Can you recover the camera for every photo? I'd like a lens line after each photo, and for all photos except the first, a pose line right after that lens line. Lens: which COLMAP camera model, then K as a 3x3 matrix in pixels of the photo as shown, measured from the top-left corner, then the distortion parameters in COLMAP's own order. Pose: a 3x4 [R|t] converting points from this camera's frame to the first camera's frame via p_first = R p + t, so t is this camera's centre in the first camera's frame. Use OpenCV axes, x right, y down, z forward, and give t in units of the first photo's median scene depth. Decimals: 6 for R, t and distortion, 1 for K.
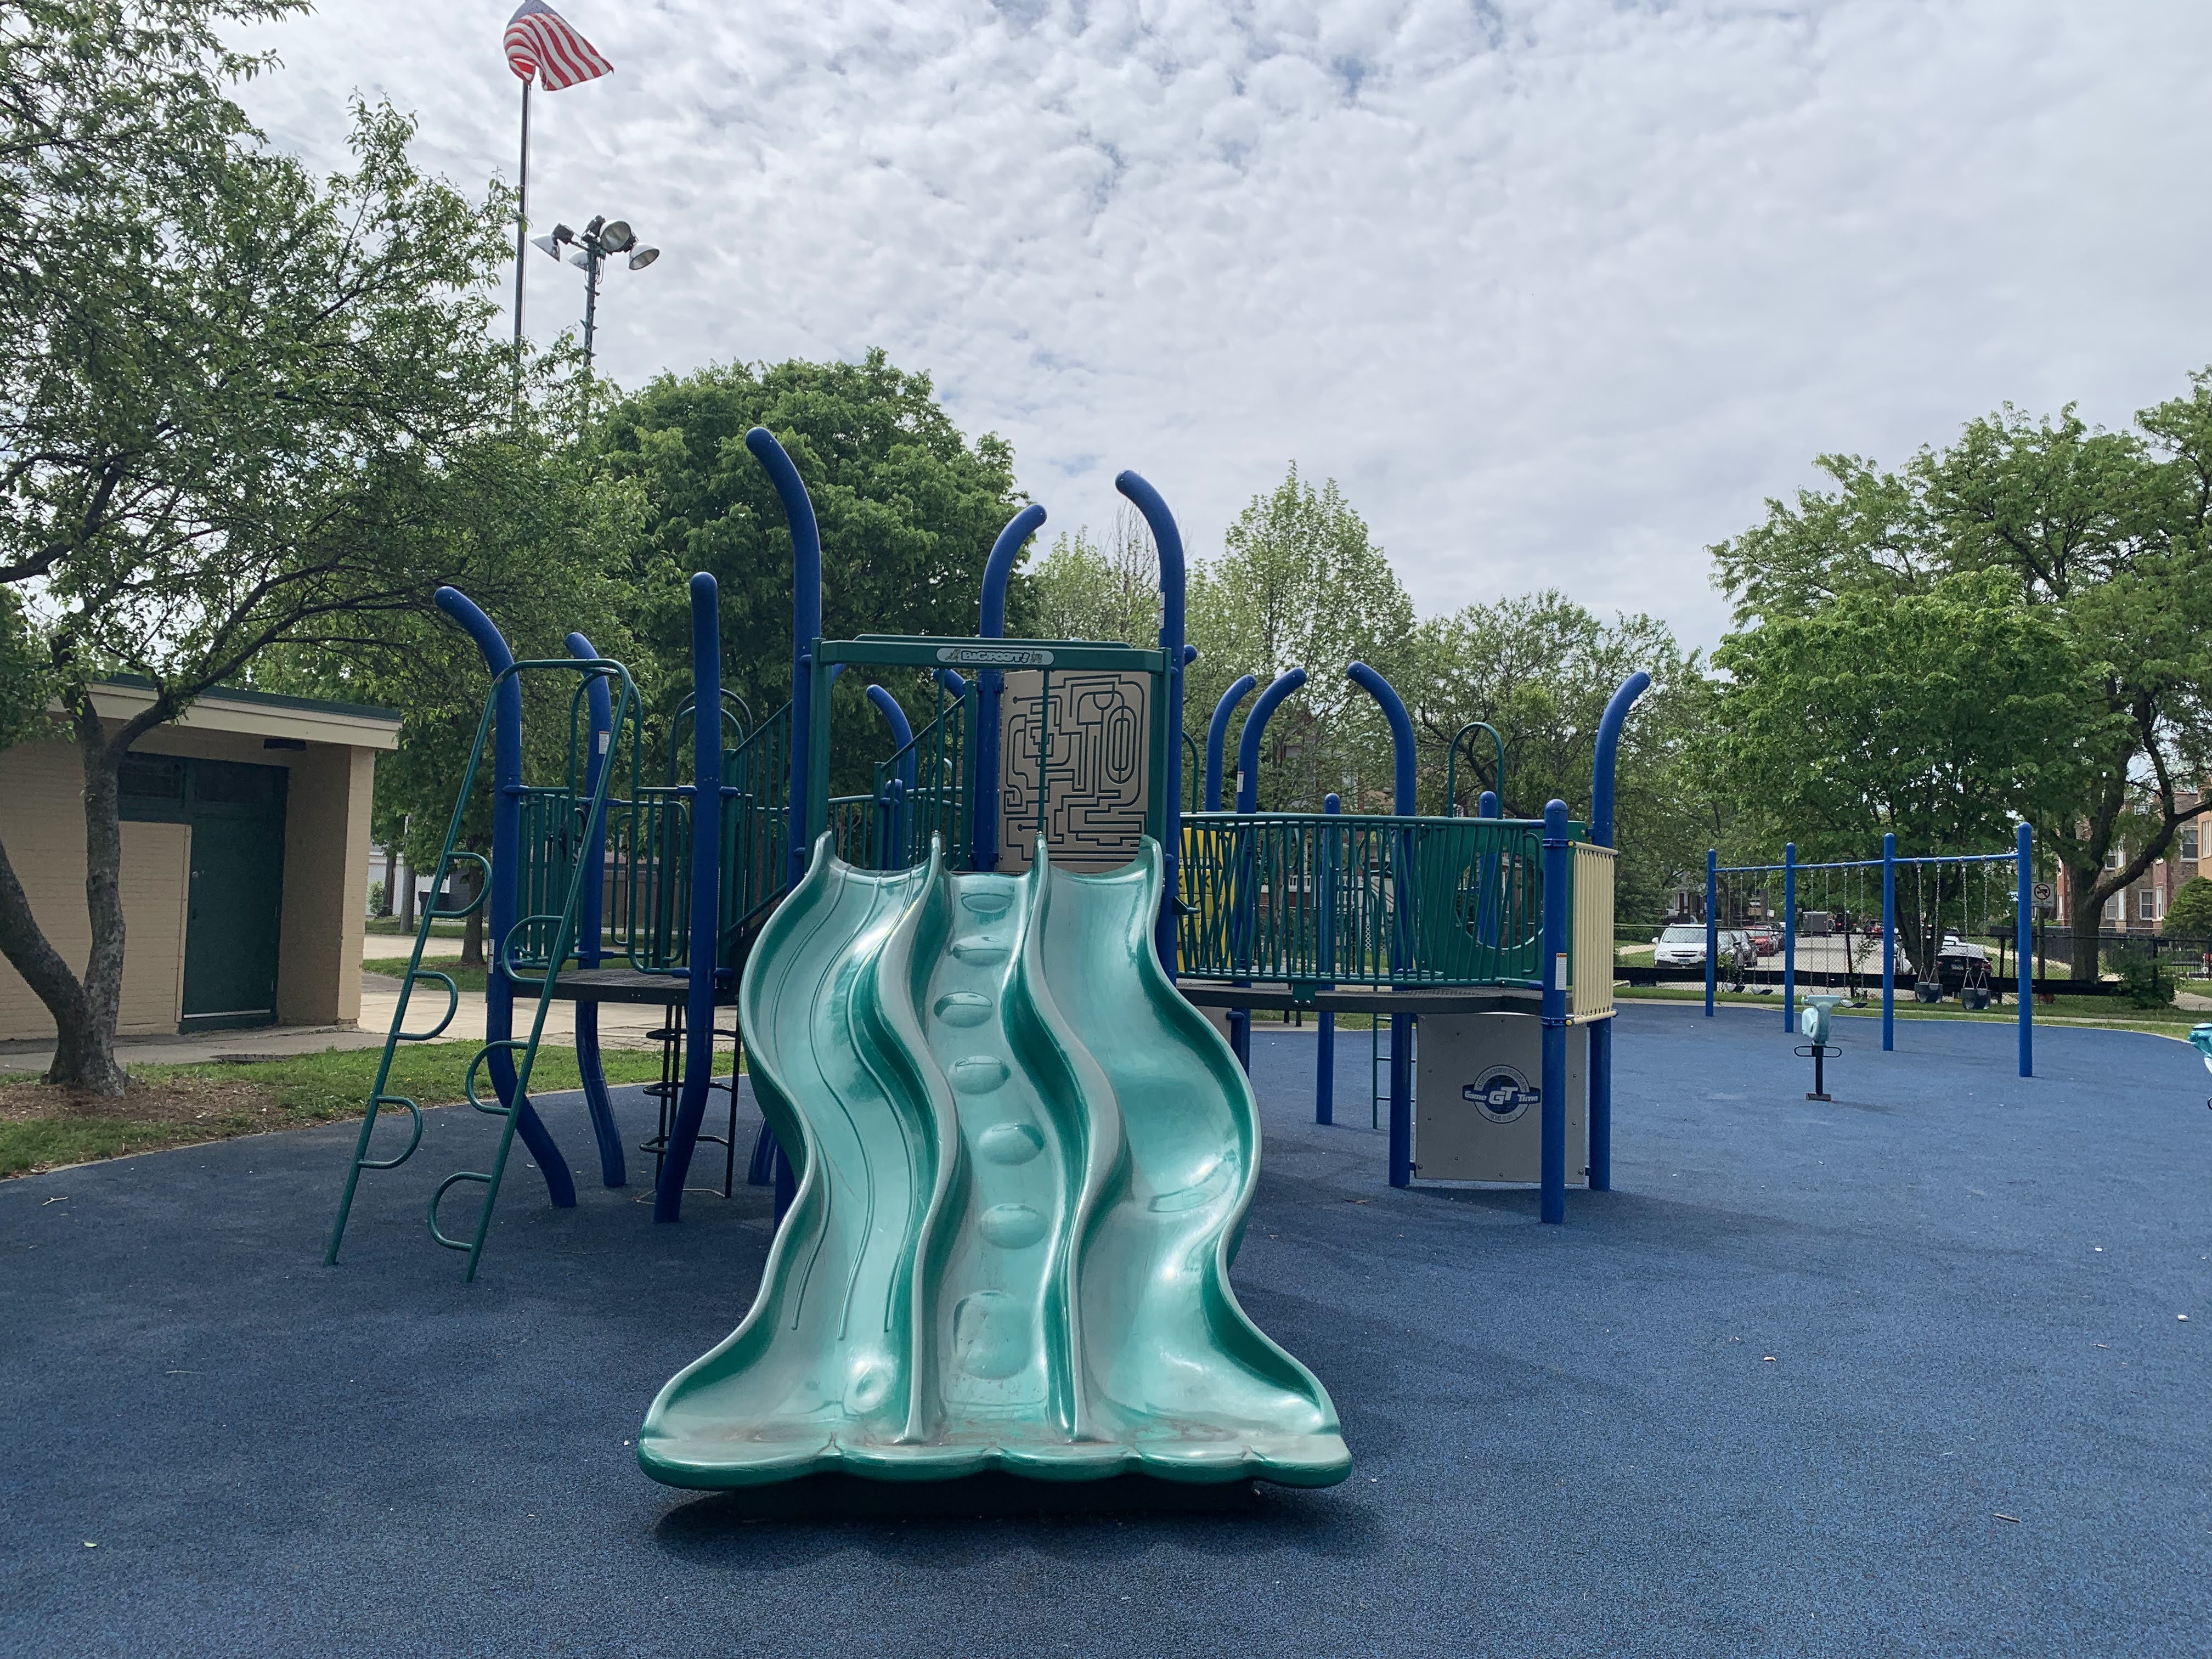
lens RADIAL K [[1668.1, 0, 1115.6], [0, 1668.1, 821.1], [0, 0, 1]] dist [0.009992, 0.003071]
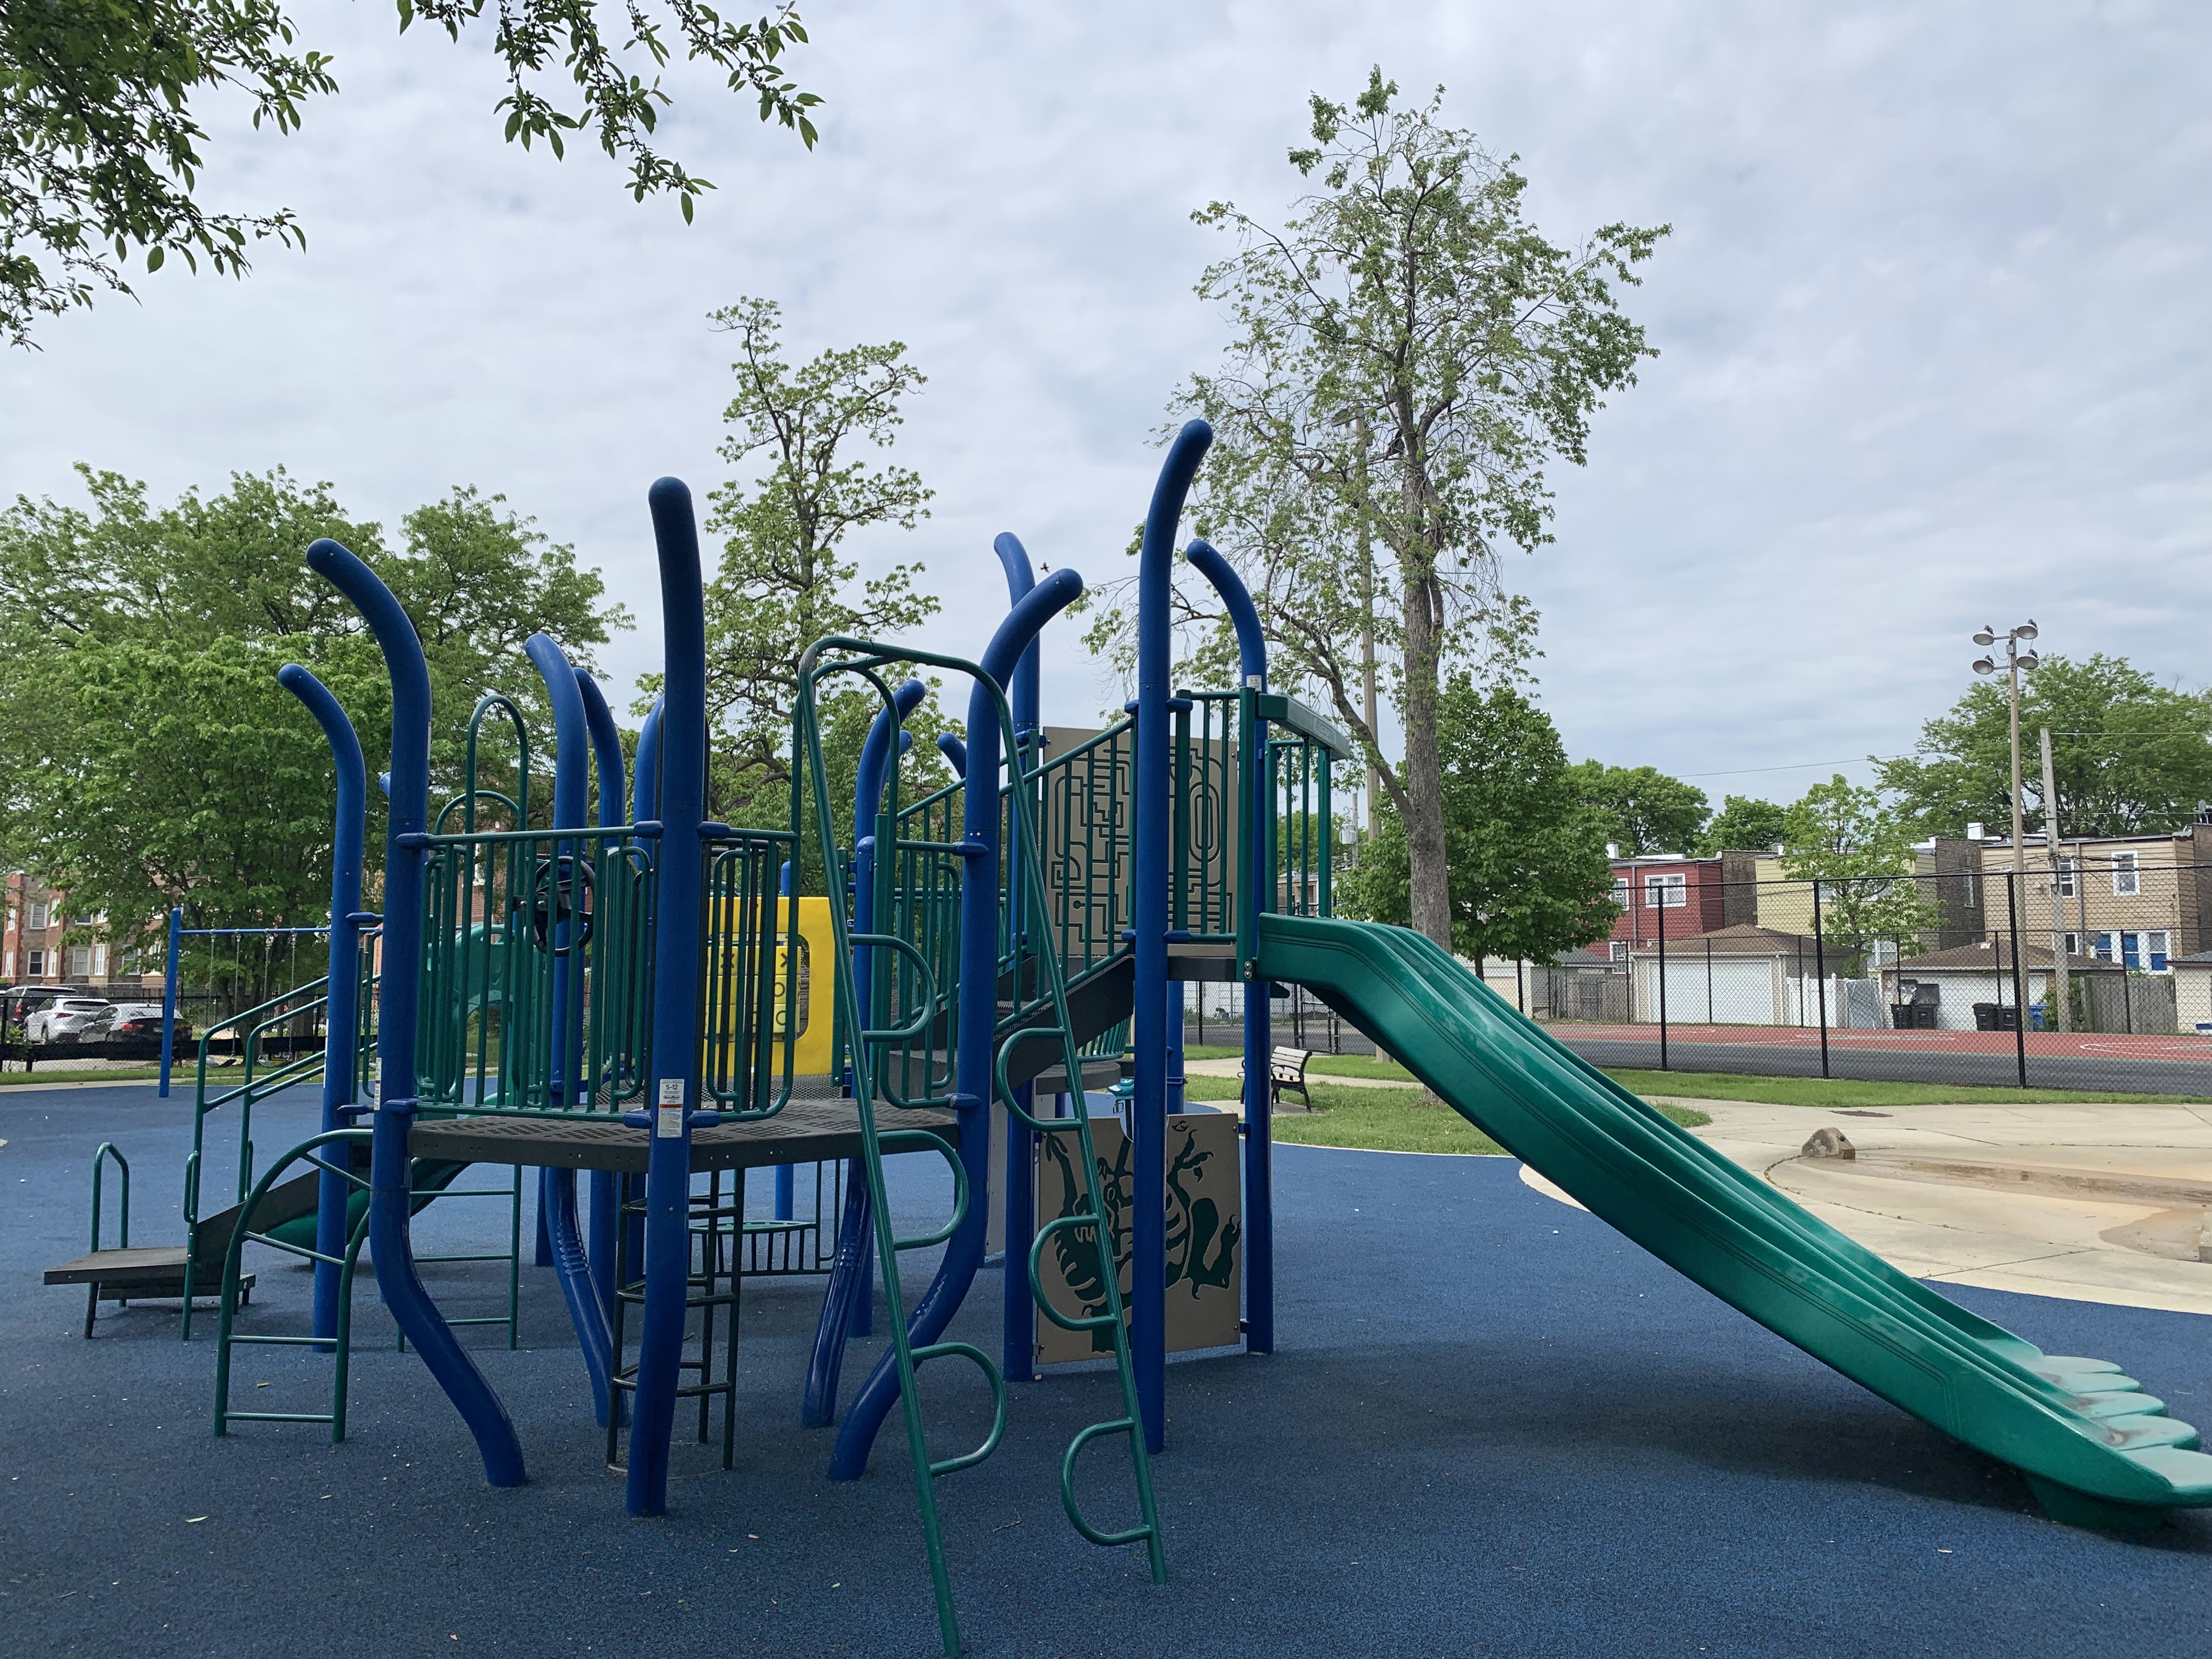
lens RADIAL K [[1668.1, 0, 1104.6], [0, 1668.1, 841.7], [0, 0, 1]] dist [0.009992, 0.003071]
pose [[0.415892, 0.053894, 0.907816, -0.736109], [-0.035921, 0.998437, -0.042818, 0.006795], [-0.908704, -0.014802, 0.417178, 0.537750]]
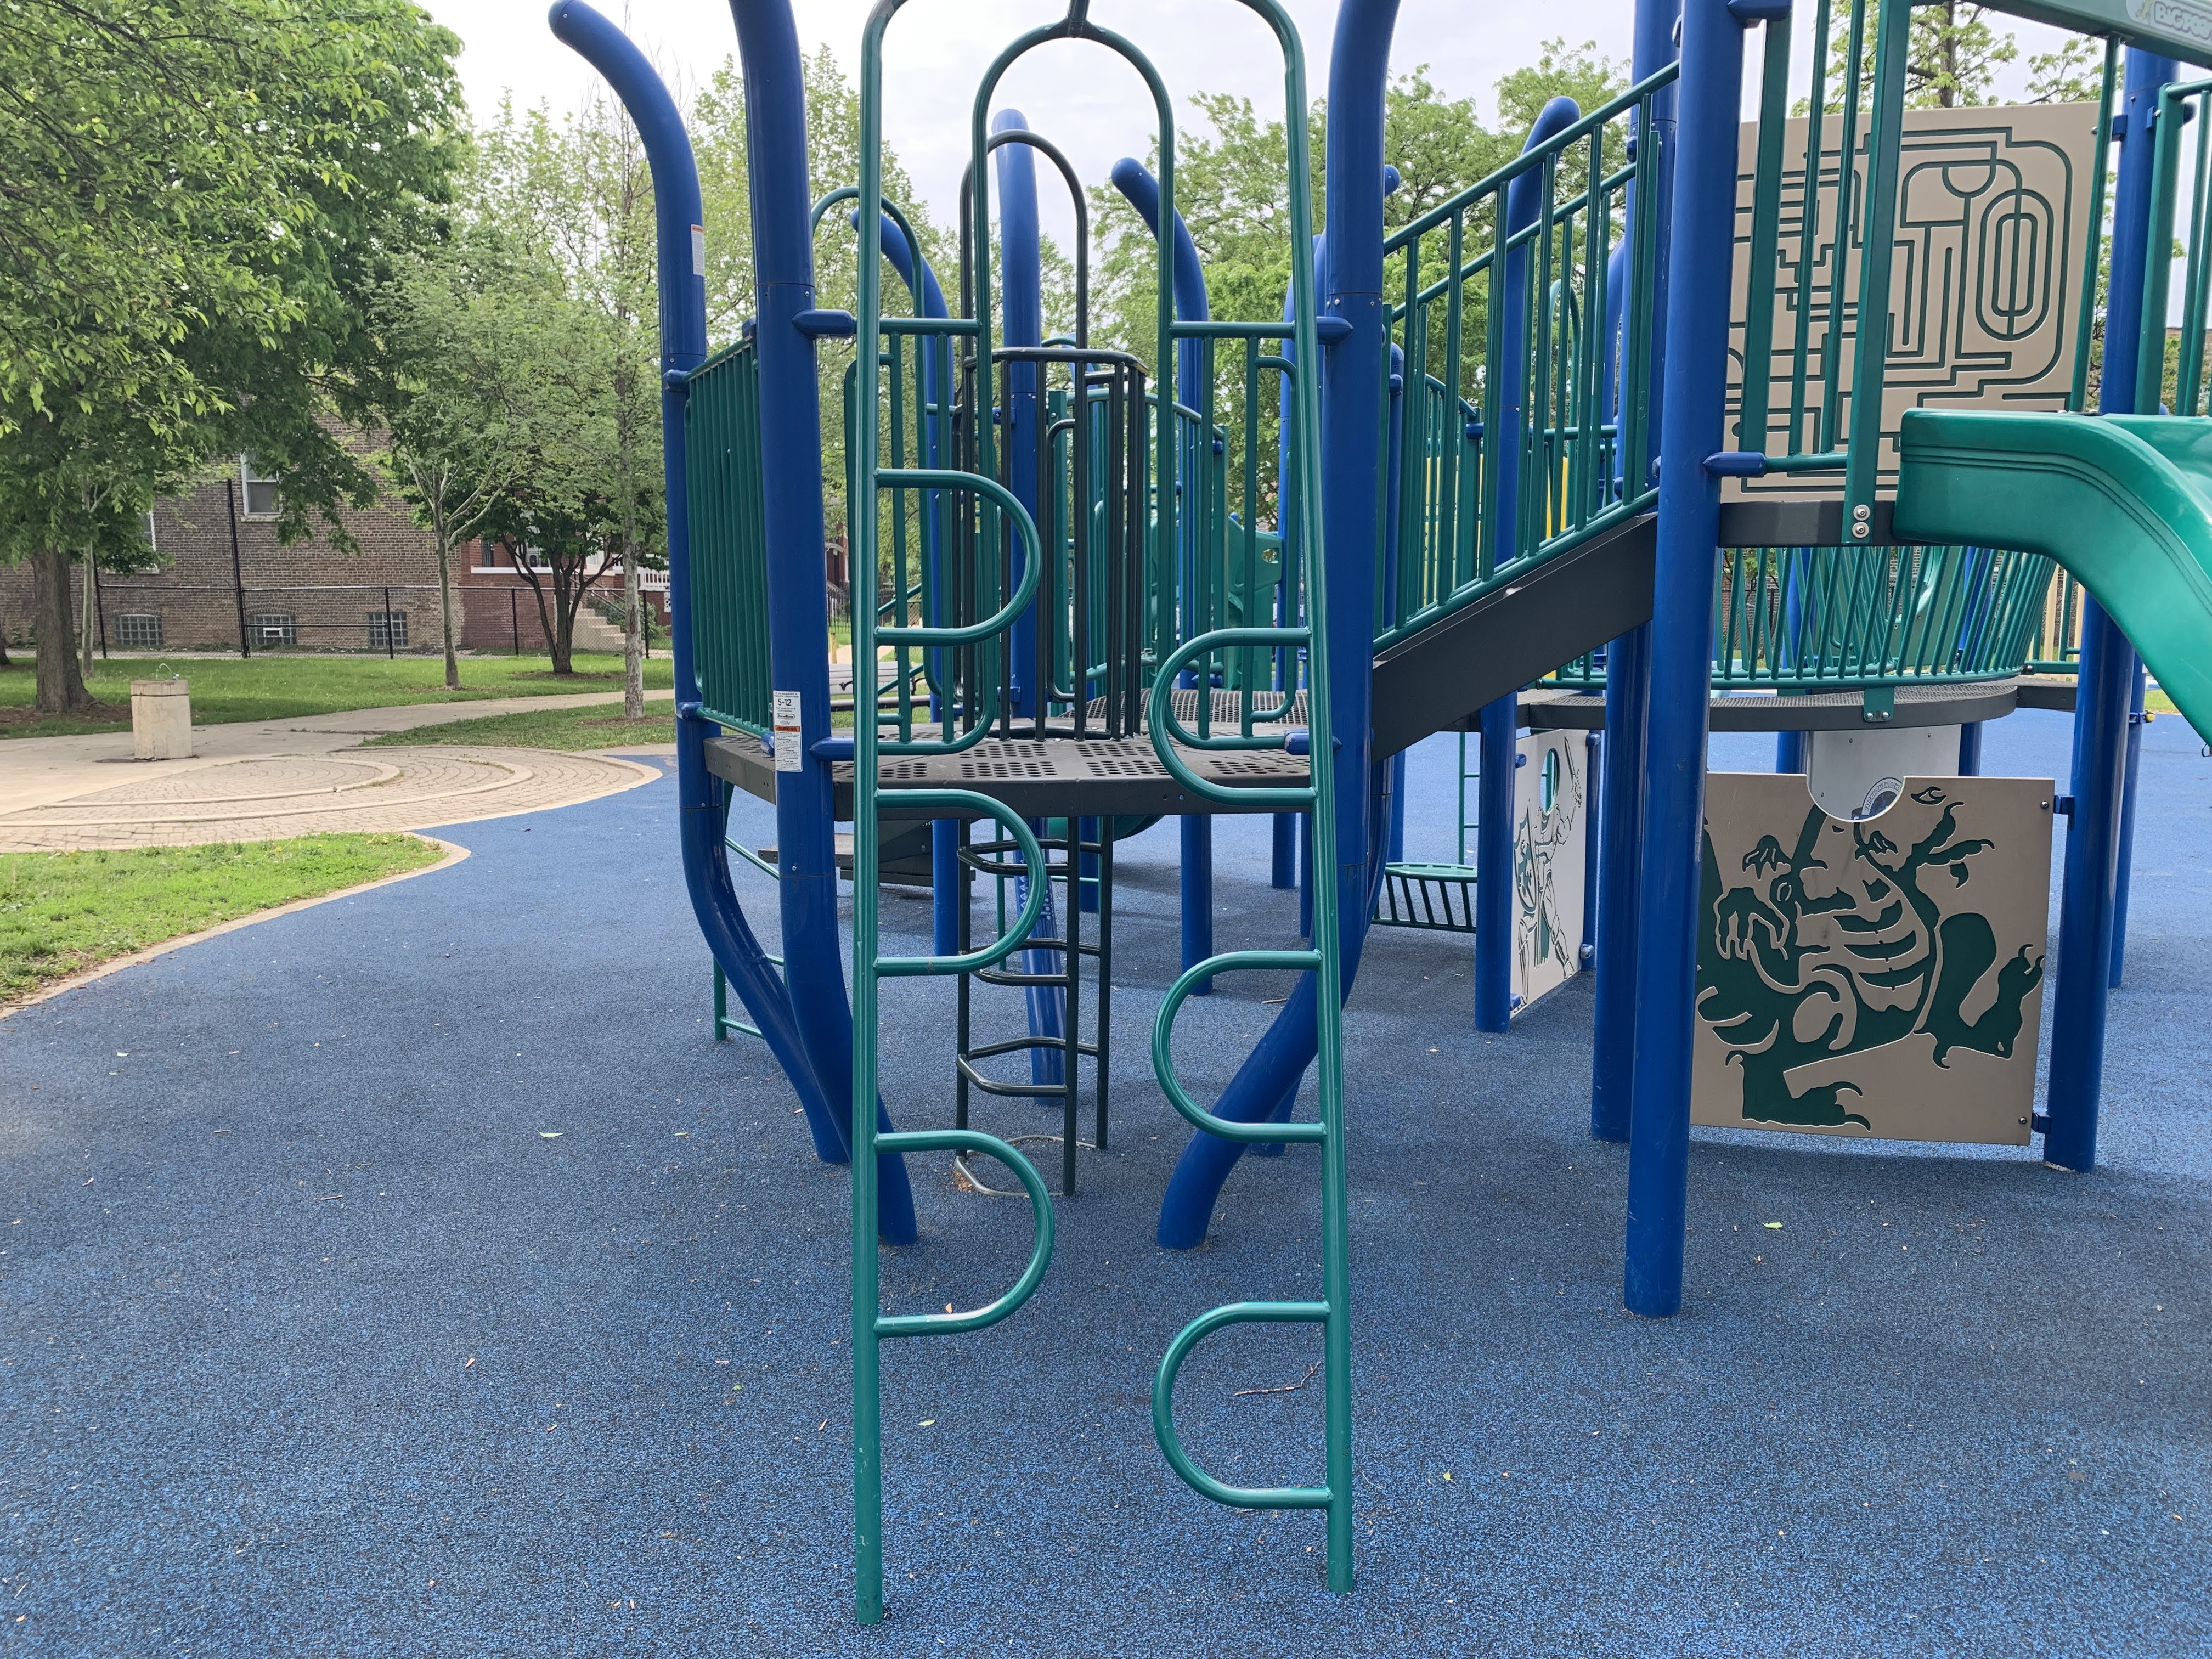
lens RADIAL K [[1668.1, 0, 1106.7], [0, 1668.1, 844.1], [0, 0, 1]] dist [0.009992, 0.003071]
pose [[0.891751, -0.095707, 0.442290, -0.423510], [0.003396, 0.978767, 0.204949, 0.020664], [-0.452514, -0.181262, 0.873141, 0.516993]]
